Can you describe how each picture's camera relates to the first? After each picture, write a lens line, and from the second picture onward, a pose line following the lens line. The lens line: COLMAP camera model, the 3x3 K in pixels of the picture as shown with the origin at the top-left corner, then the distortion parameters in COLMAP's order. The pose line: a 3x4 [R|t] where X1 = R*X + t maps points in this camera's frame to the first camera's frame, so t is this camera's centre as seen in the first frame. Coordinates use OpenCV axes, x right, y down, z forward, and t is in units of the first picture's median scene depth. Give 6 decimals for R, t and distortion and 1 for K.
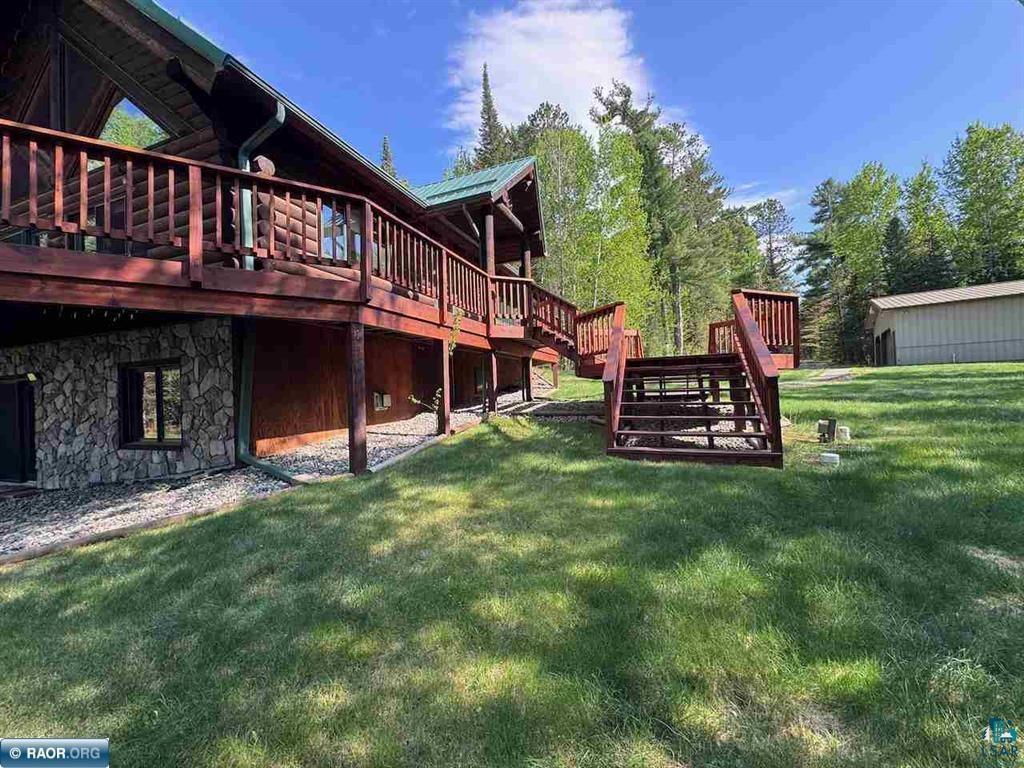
lens RADIAL K [[410.8, 0, 510.9], [0, 410.8, 382.2], [0, 0, 1]] dist [-0.002152, 0.000347]
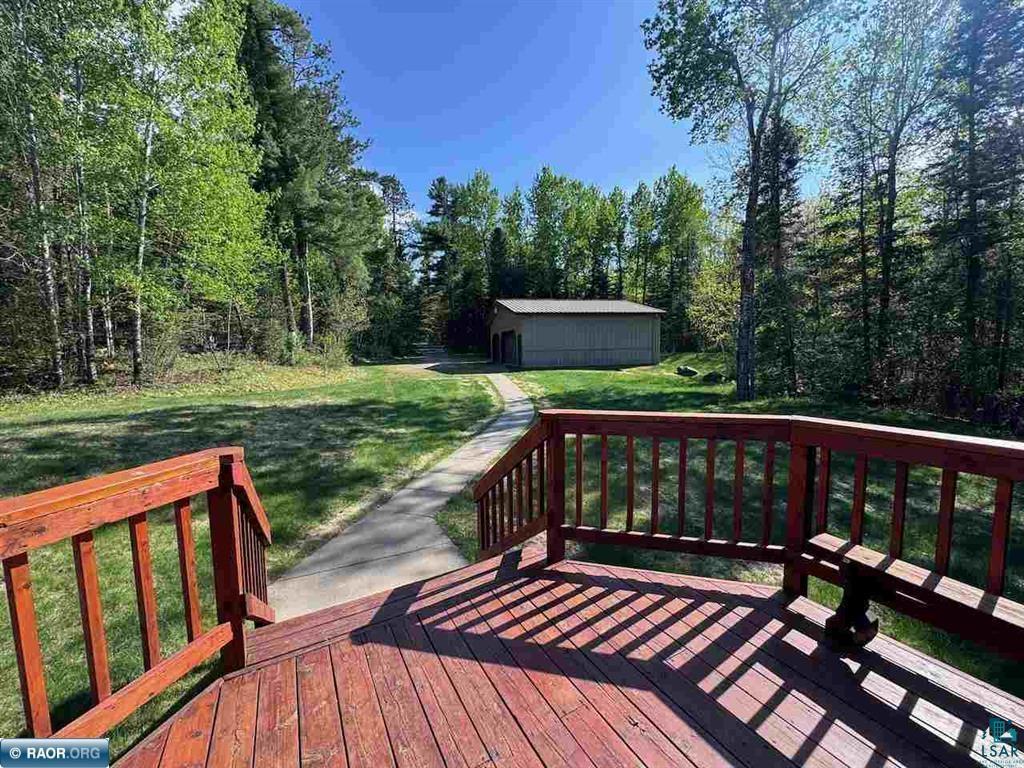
lens RADIAL K [[410.8, 0, 514.4], [0, 410.8, 387.2], [0, 0, 1]] dist [-0.002152, 0.000347]
pose [[0.639429, -0.045124, 0.767525, 0.064152], [-0.019905, 0.996970, 0.075197, -0.042821], [-0.768593, -0.063361, 0.636593, 0.202482]]
